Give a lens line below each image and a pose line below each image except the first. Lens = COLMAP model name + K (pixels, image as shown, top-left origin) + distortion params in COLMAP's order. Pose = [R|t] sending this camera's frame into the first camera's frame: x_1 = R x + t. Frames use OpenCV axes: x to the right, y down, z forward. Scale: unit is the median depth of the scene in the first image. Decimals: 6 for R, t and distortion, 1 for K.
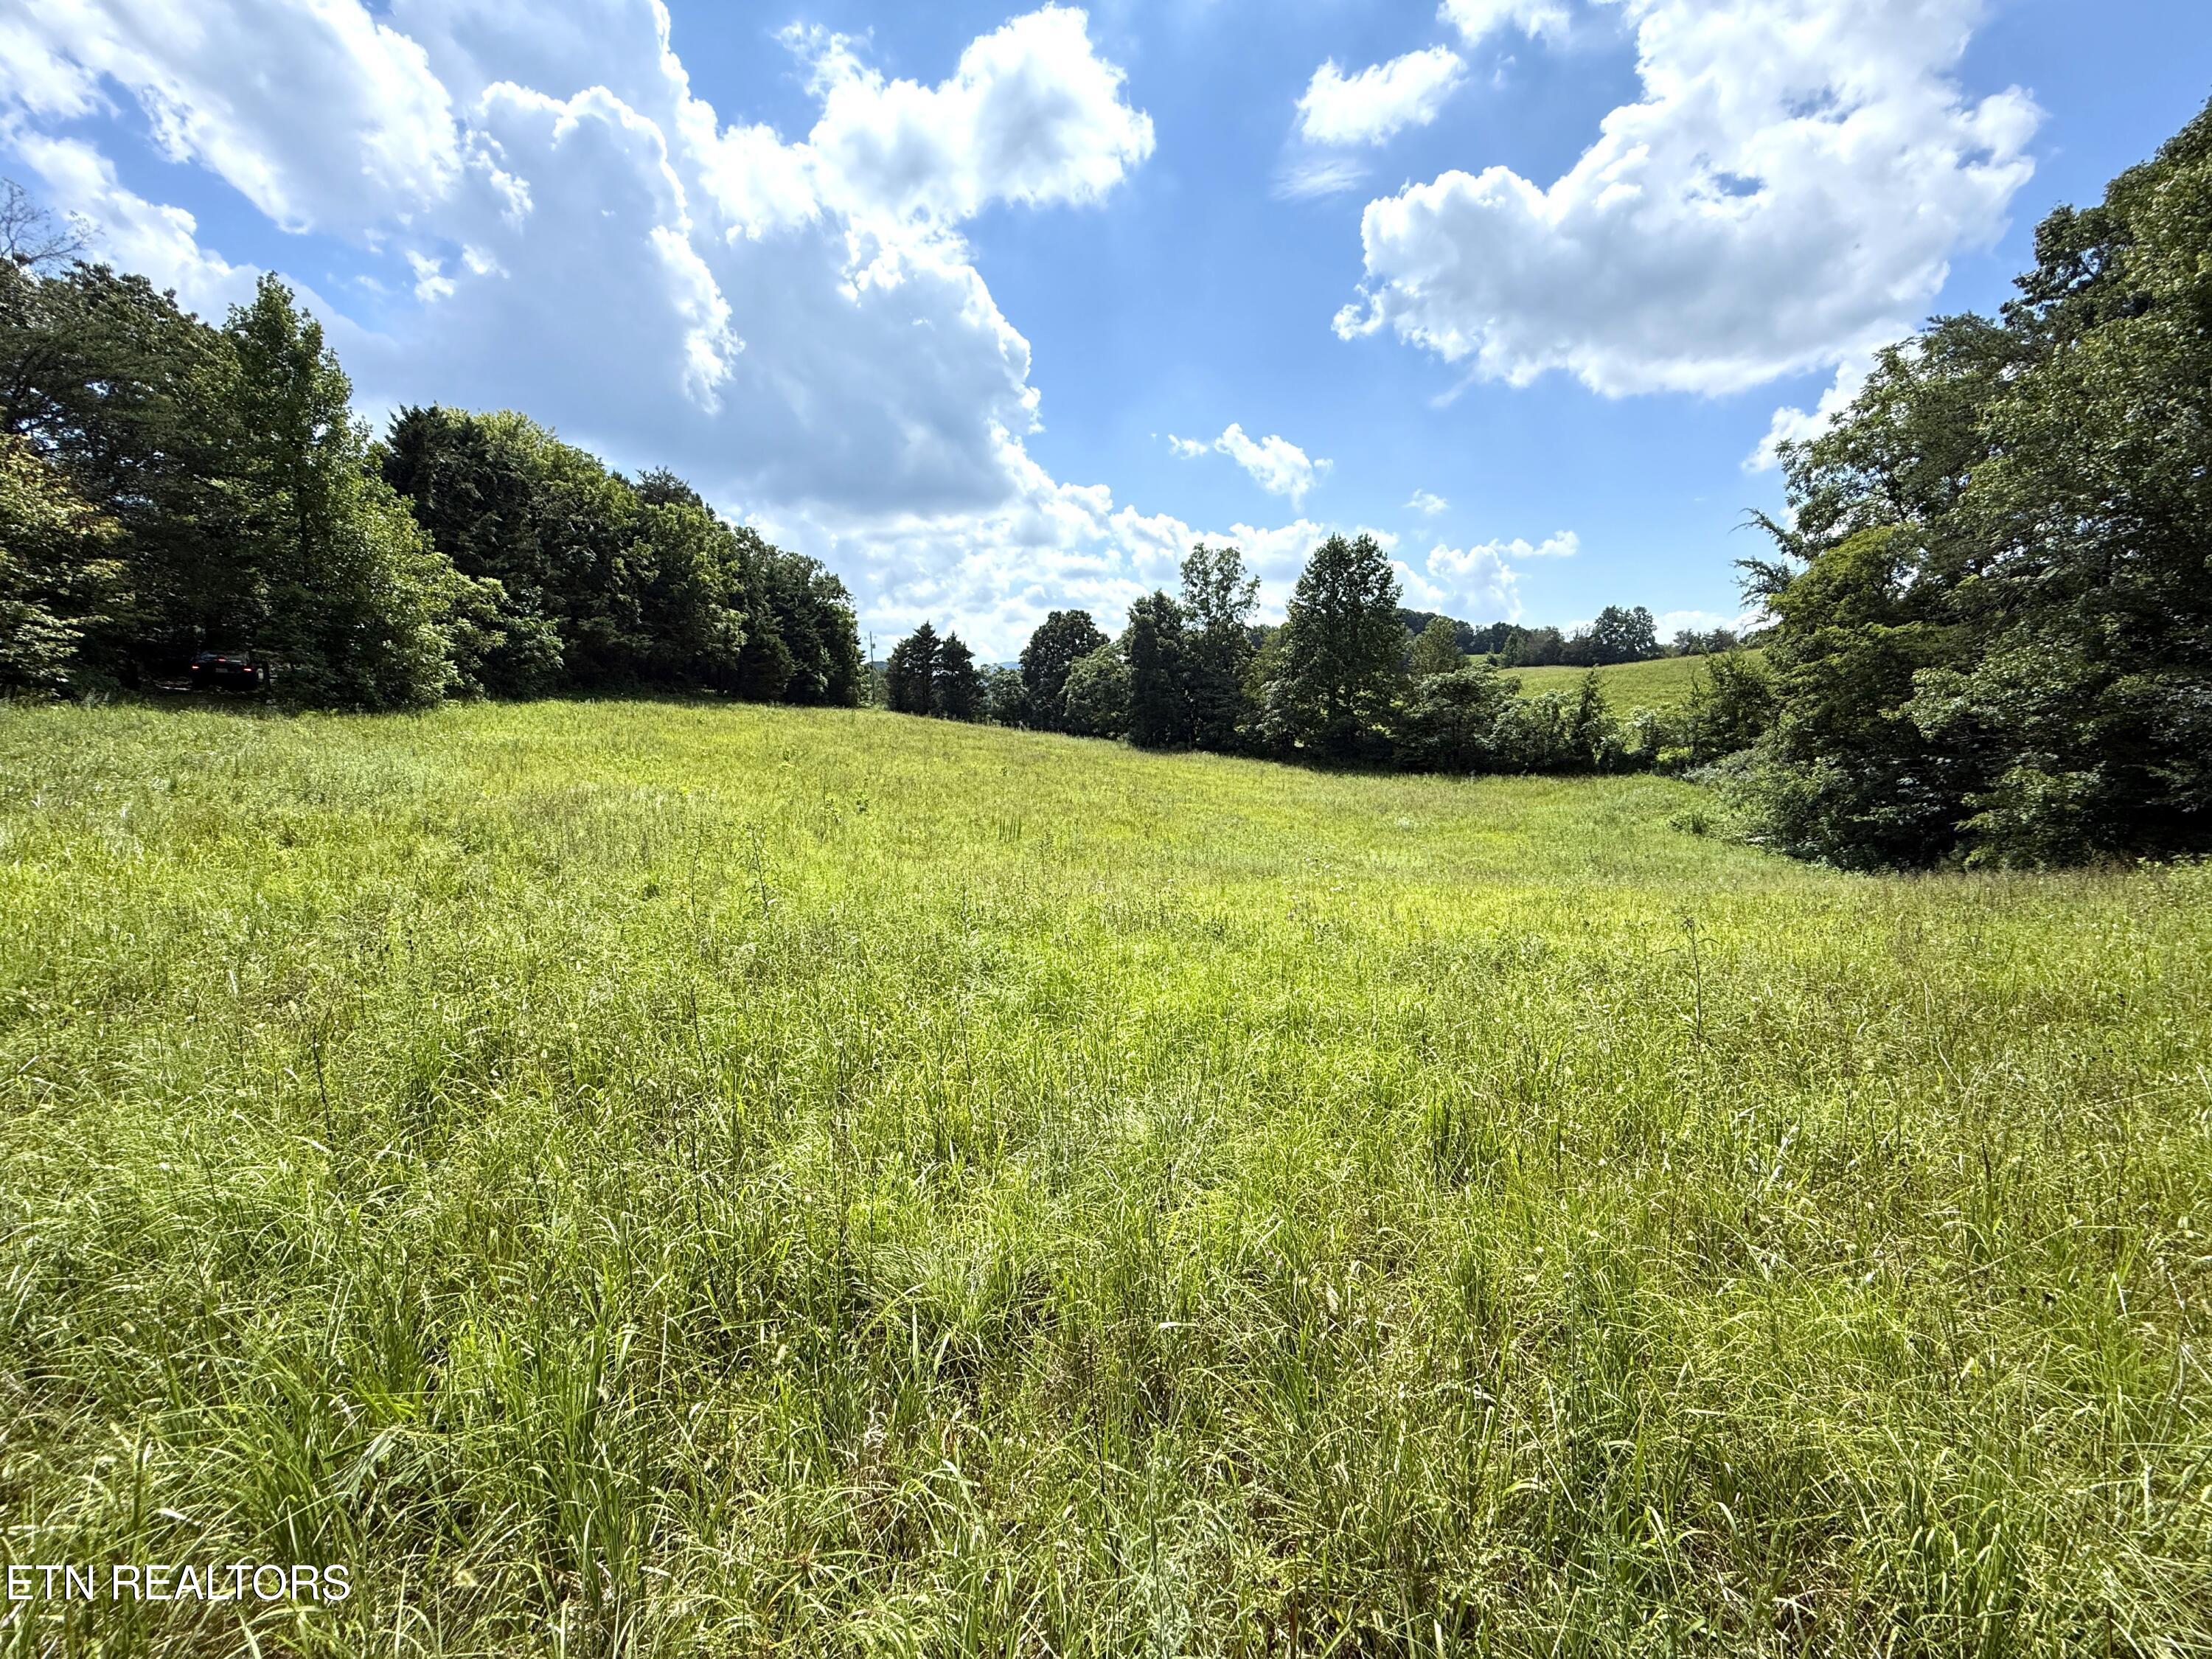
lens RADIAL K [[891.7, 0, 1106.0], [0, 891.7, 829.5], [0, 0, 1]] dist [0.031142, 0.000333]
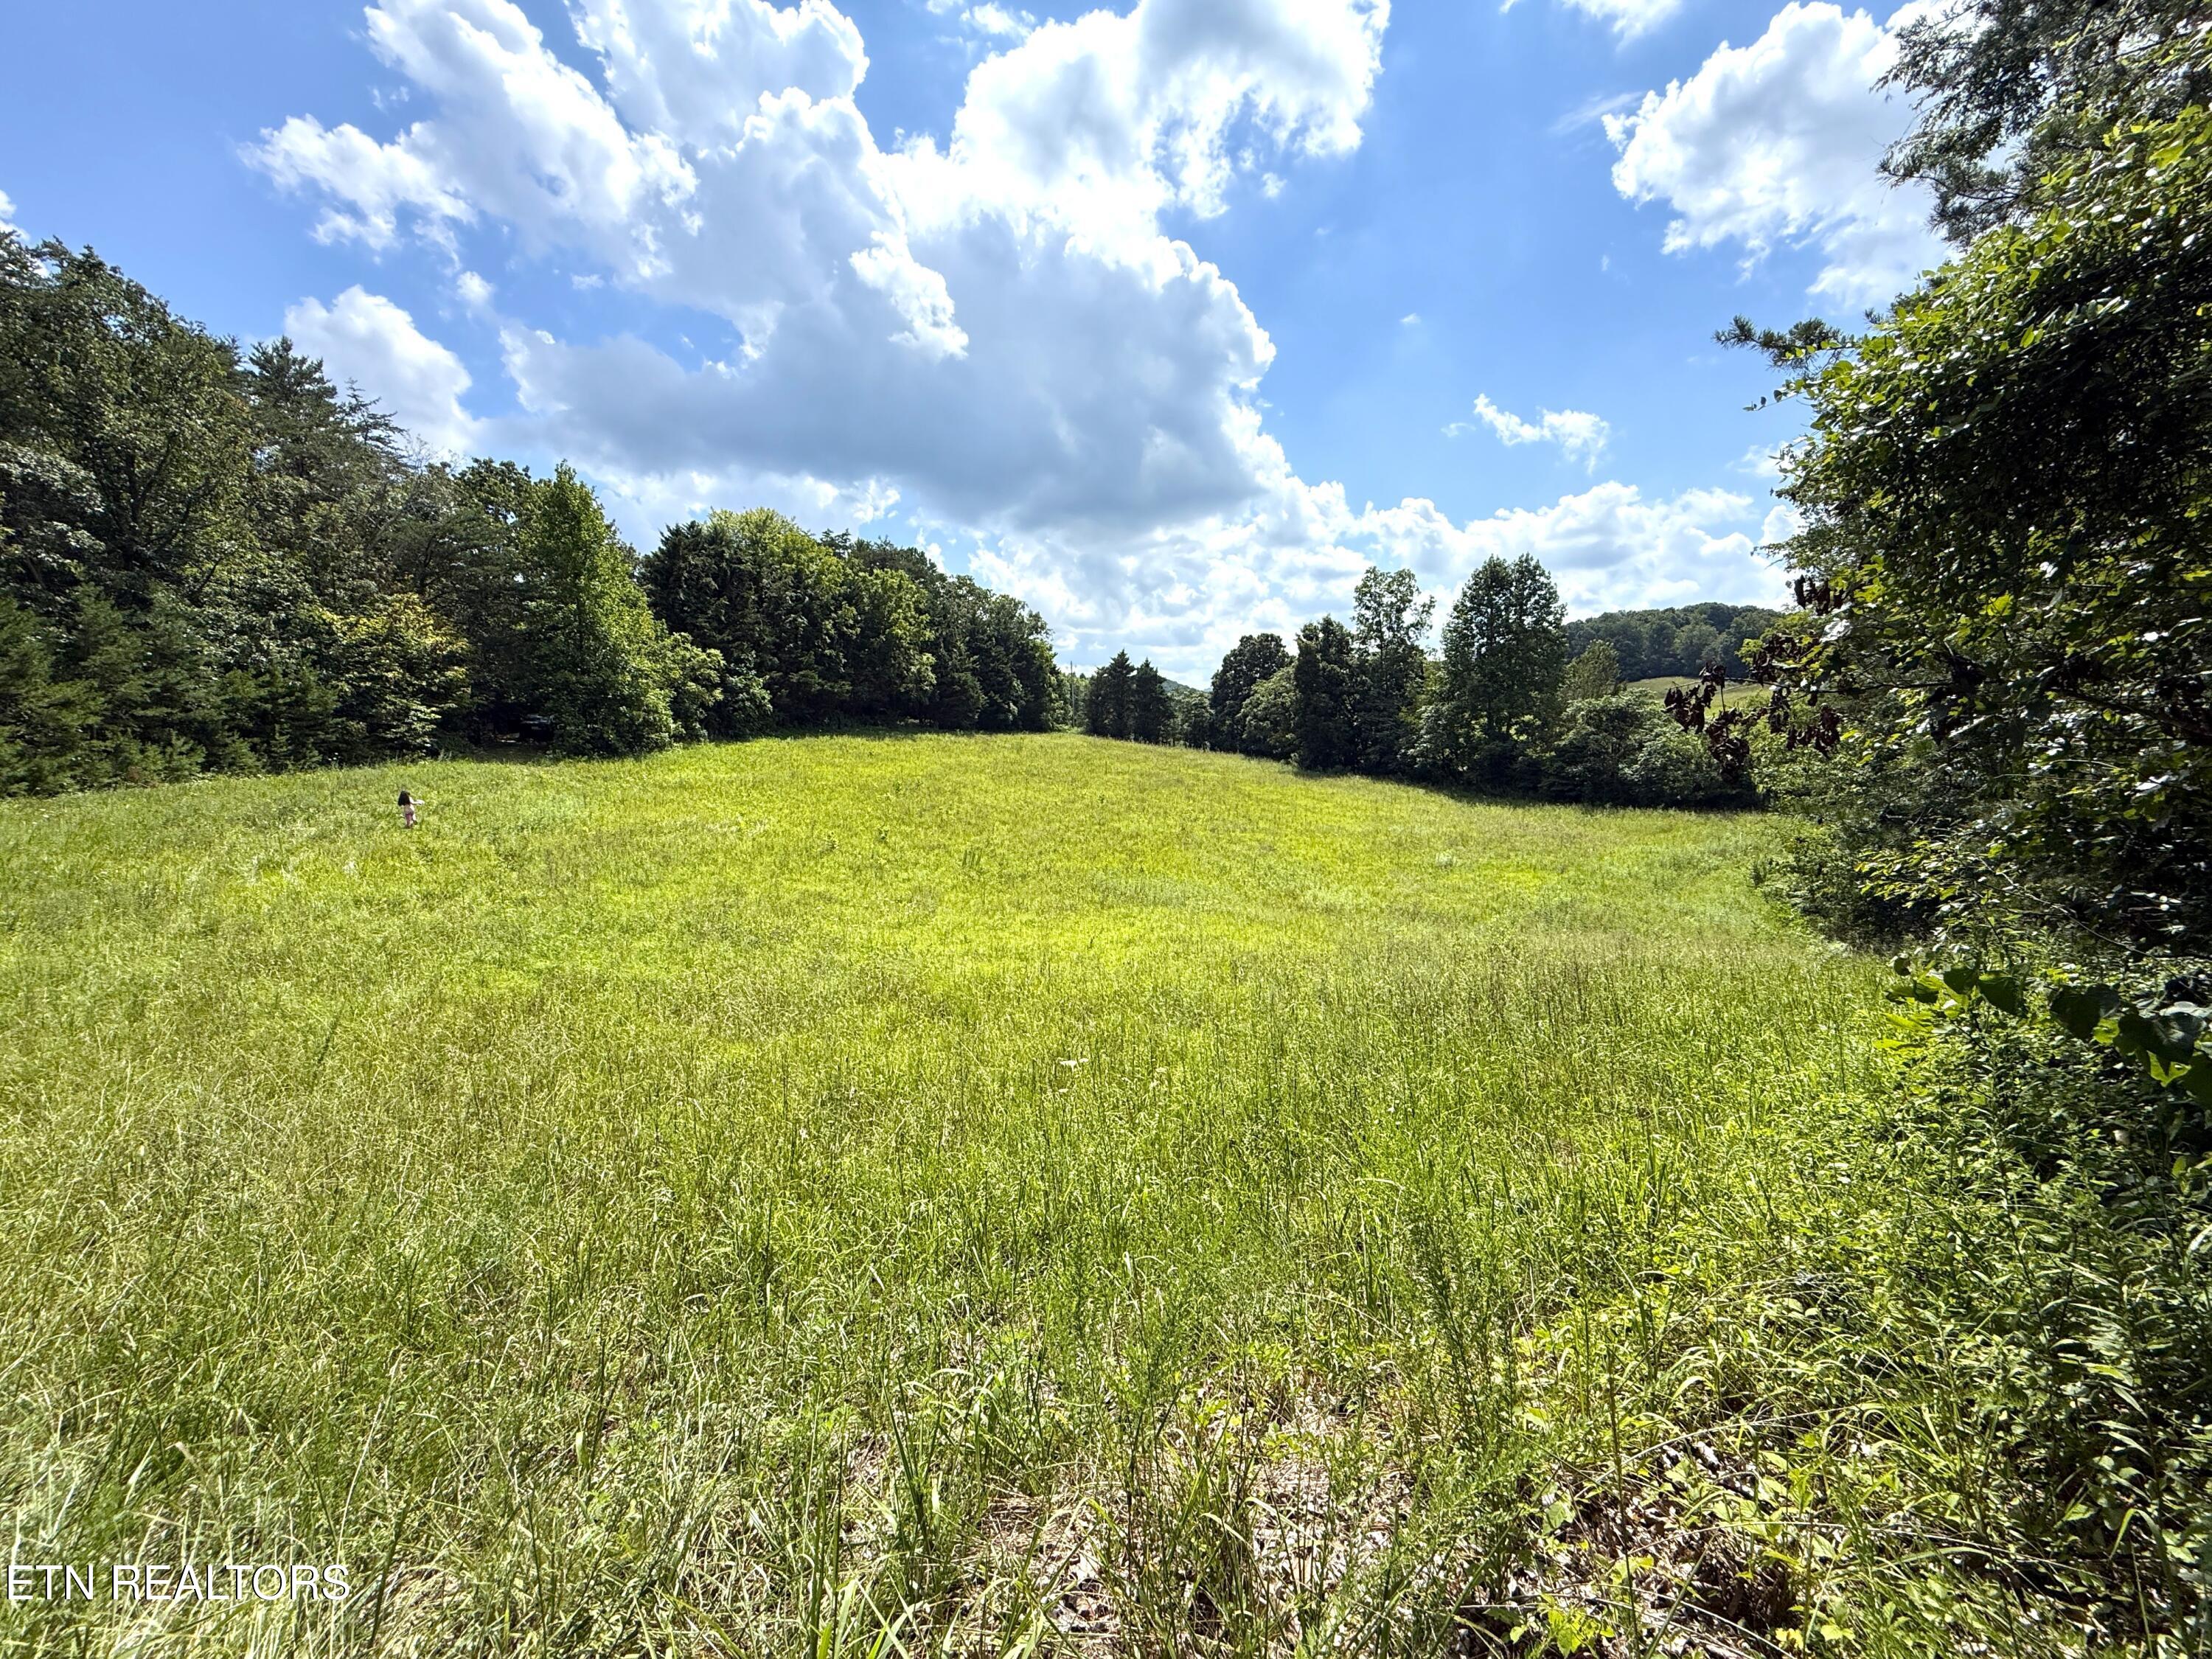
lens RADIAL K [[891.7, 0, 1106.0], [0, 891.7, 829.5], [0, 0, 1]] dist [0.031142, 0.000333]
pose [[0.959193, 0.026509, -0.281507, 0.115720], [-0.029818, 0.999527, -0.007477, -0.009898], [0.281175, 0.015566, 0.959530, -0.045316]]
